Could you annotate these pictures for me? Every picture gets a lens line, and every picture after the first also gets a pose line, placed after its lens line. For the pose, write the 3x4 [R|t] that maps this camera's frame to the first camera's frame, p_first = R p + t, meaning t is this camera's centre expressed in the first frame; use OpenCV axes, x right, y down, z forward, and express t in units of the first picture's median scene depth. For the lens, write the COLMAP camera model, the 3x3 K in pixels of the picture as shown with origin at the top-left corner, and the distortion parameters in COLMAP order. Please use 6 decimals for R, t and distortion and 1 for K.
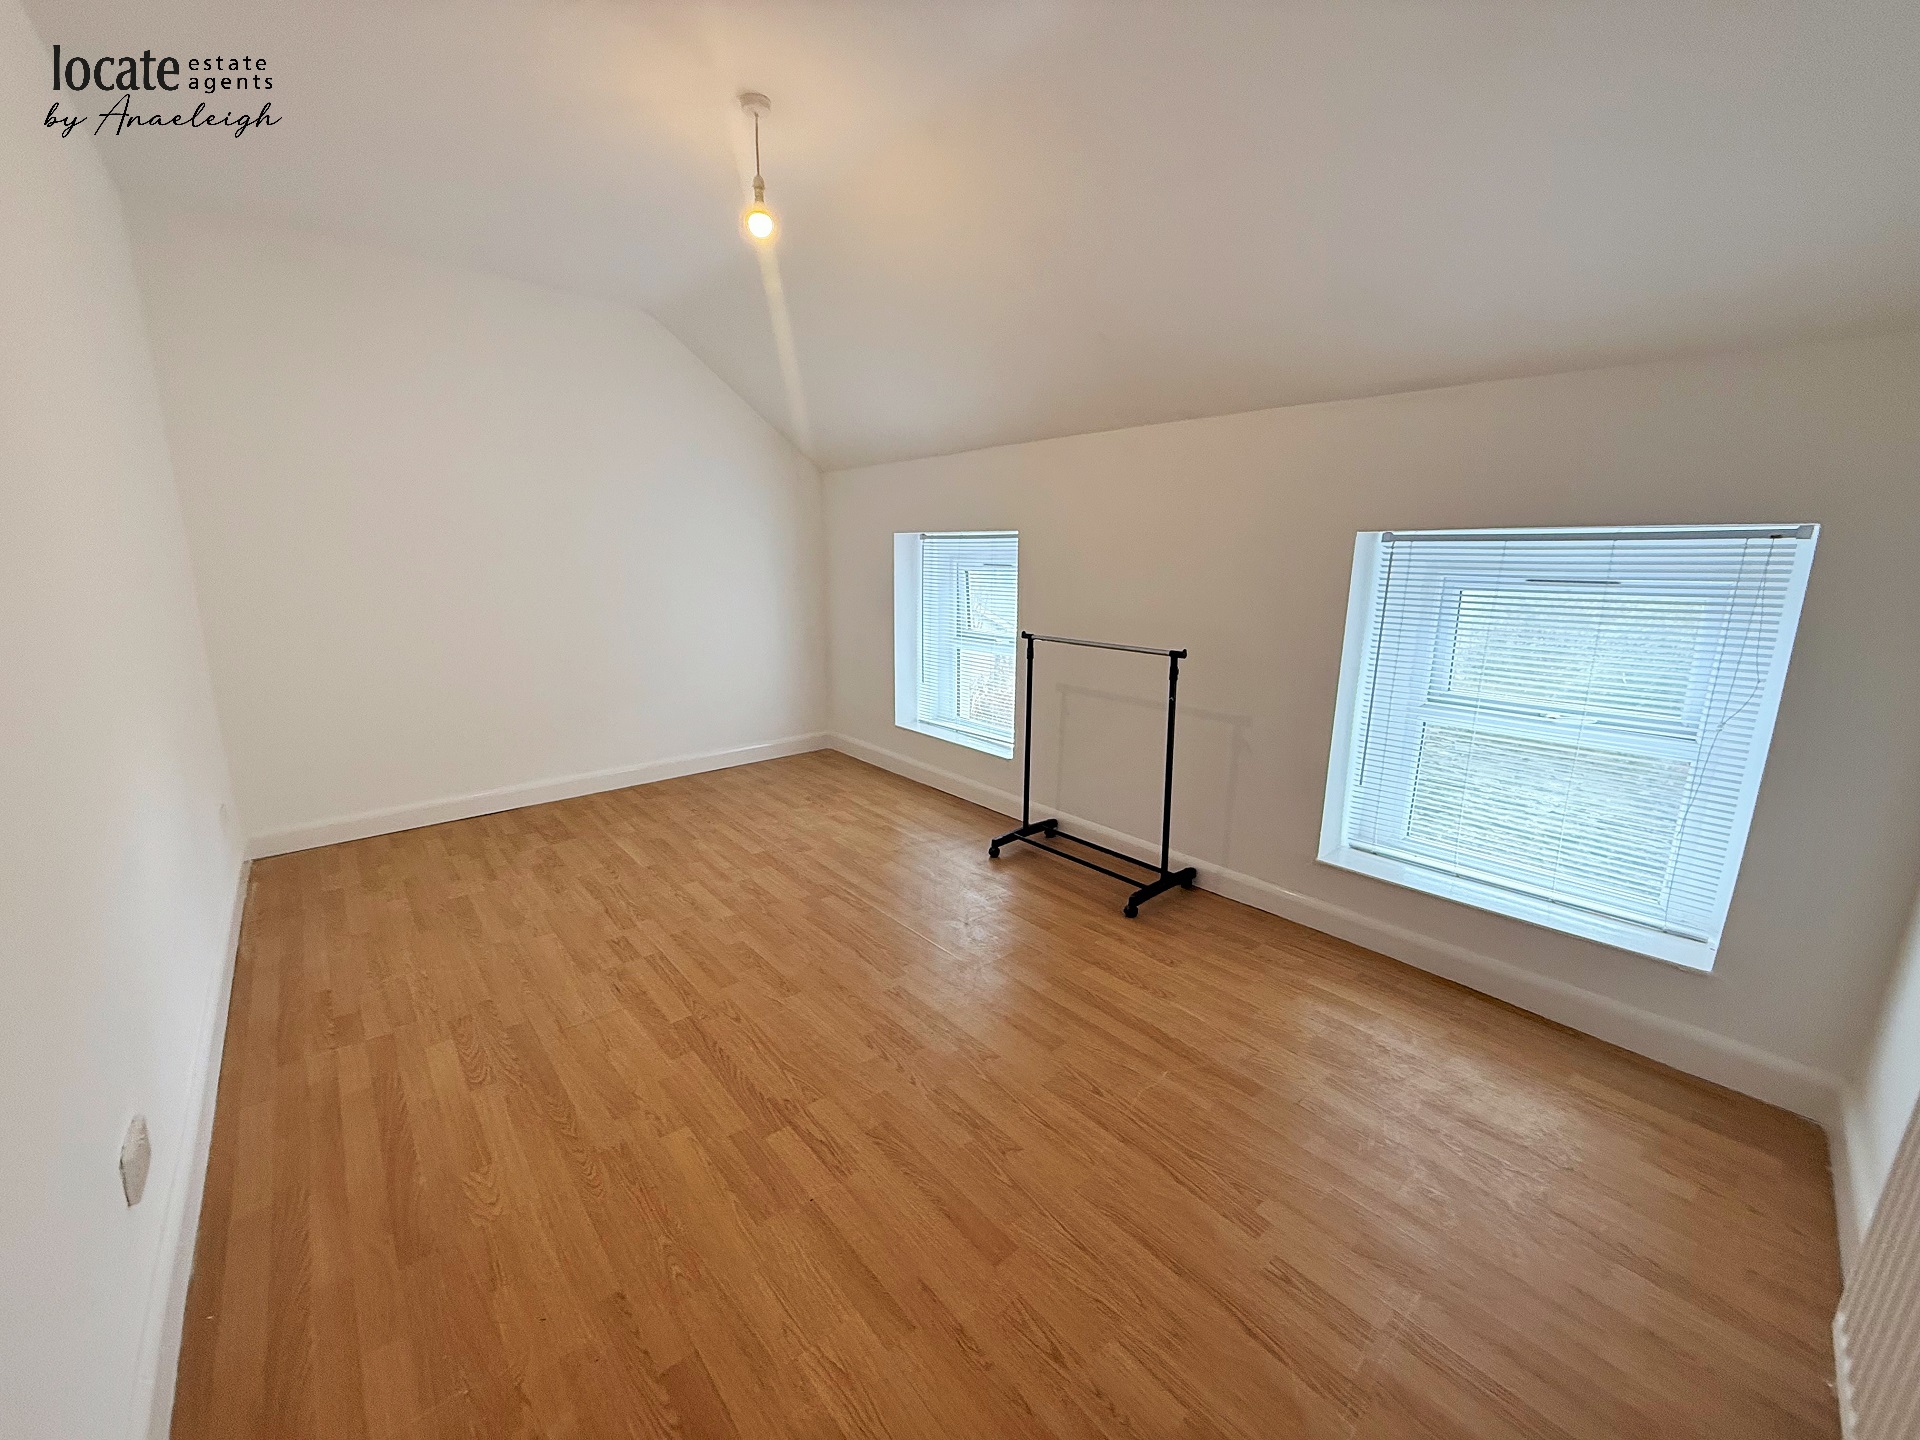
lens RADIAL K [[761.3, 0, 953.1], [0, 761.3, 718.6], [0, 0, 1]] dist [0.000712, 0.000052]
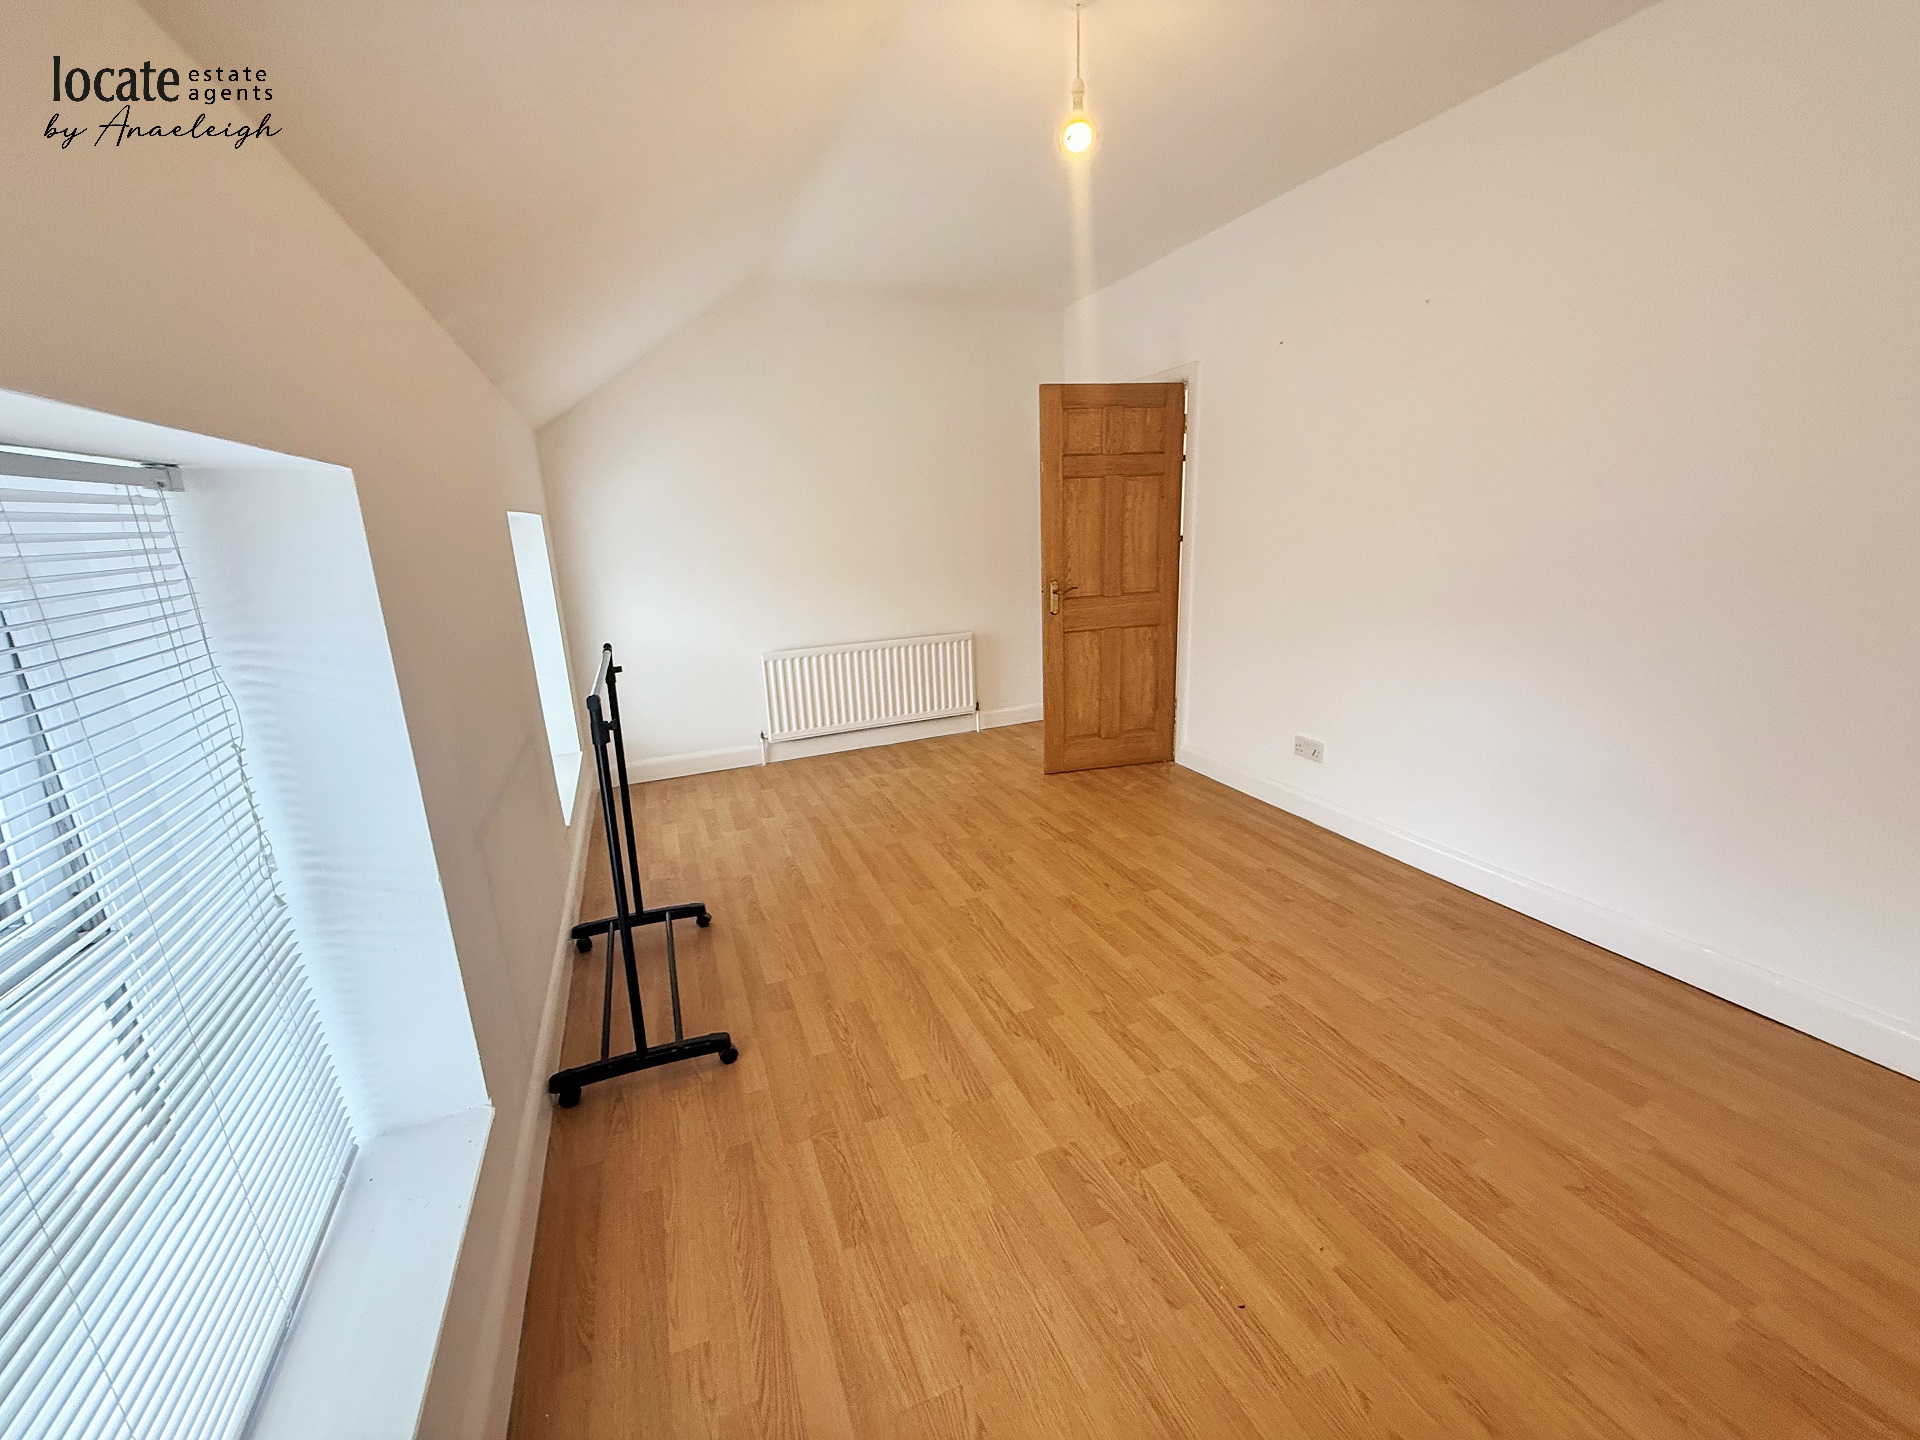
lens RADIAL K [[761.3, 0, 953.1], [0, 761.3, 718.6], [0, 0, 1]] dist [0.000712, 0.000052]
pose [[-0.950997, -0.057981, 0.303715, -0.373854], [0.088090, 0.890749, 0.445876, -0.407879], [-0.296386, 0.450781, -0.841993, 1.847193]]
